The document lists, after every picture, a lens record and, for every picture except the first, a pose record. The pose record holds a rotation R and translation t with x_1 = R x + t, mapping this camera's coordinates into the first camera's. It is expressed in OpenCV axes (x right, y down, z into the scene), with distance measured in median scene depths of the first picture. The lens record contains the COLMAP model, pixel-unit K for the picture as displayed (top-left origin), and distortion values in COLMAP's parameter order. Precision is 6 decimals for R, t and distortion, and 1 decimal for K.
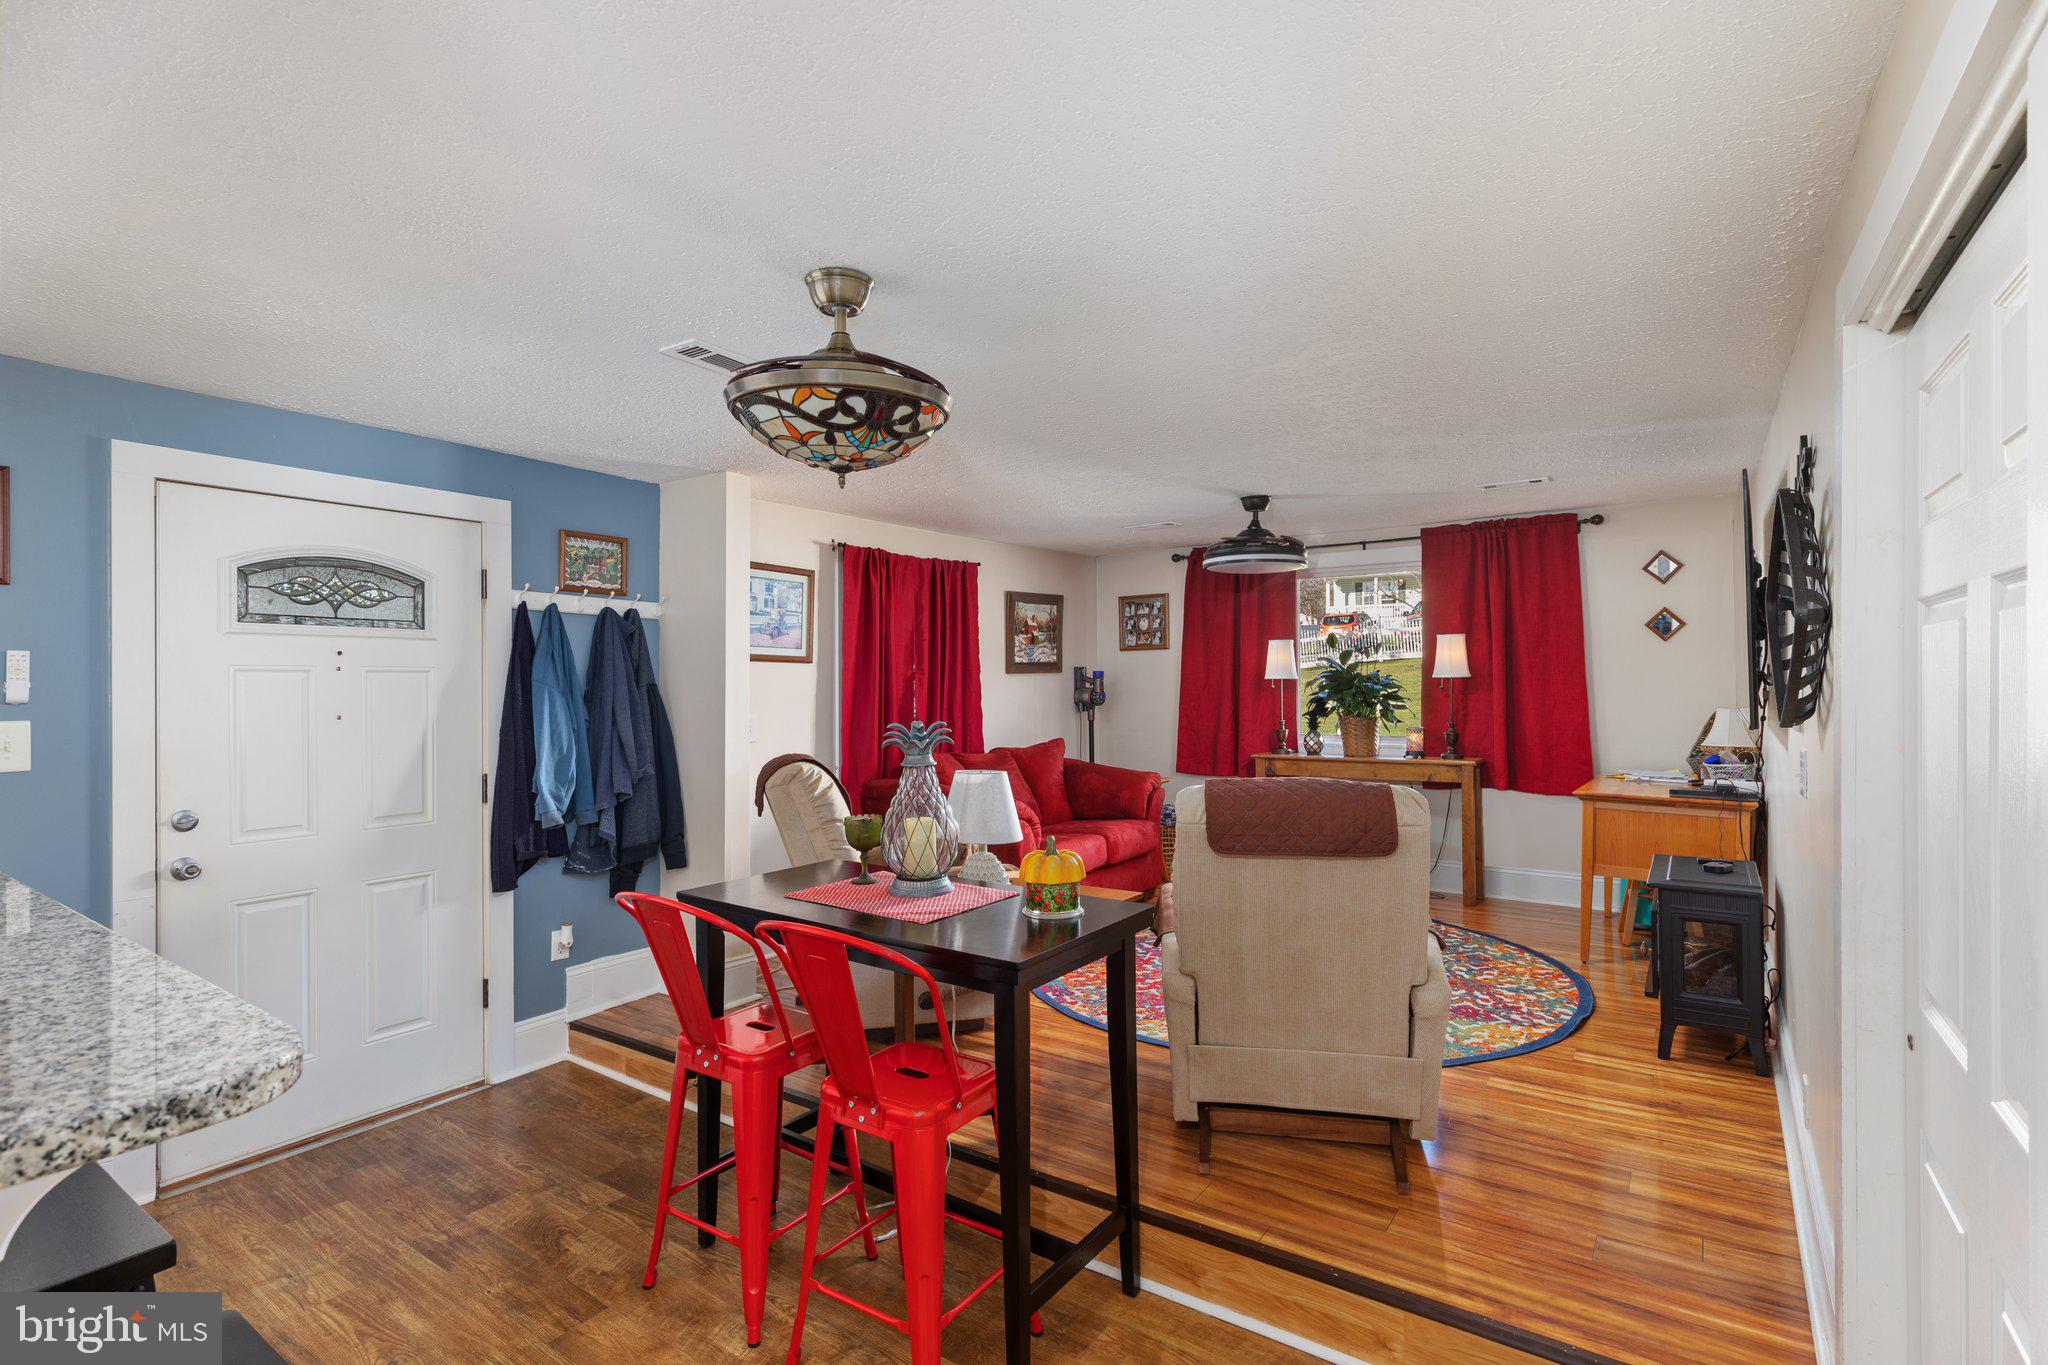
lens RADIAL K [[969.2, 0, 1024.0], [0, 969.2, 682.5], [0, 0, 1]] dist [-0.000281, -0.000057]
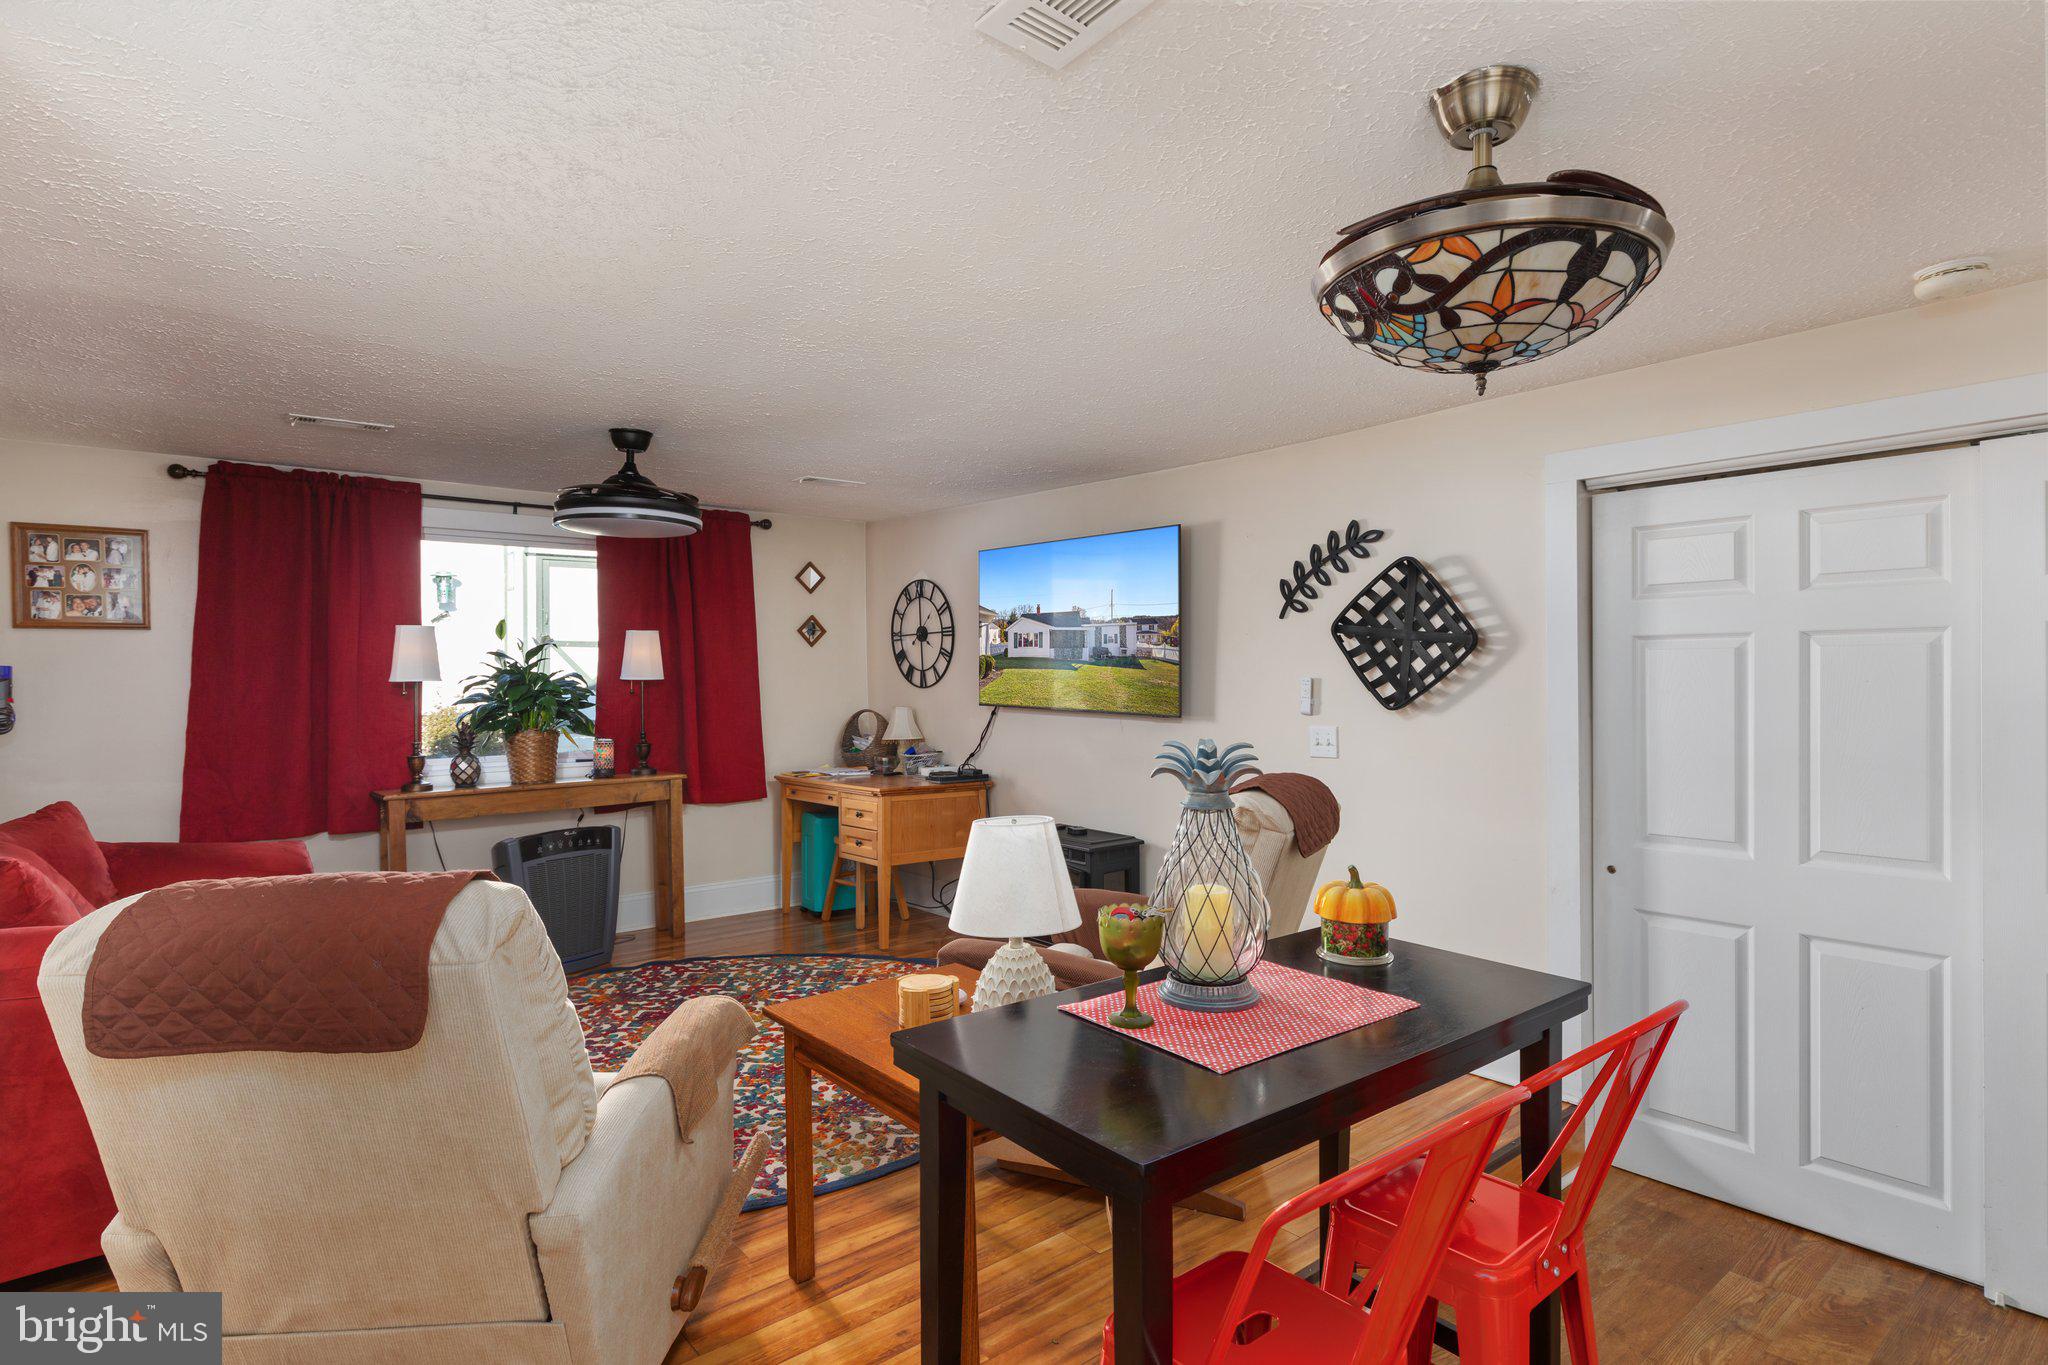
lens RADIAL K [[1068.5, 0, 1024.0], [0, 1068.5, 682.5], [0, 0, 1]] dist [-0.000947, -0.000058]
pose [[0.260918, 0.001268, 0.965360, -0.393086], [0.006328, 0.999975, -0.003024, 0.001907], [-0.965340, 0.006898, 0.260904, 0.429717]]
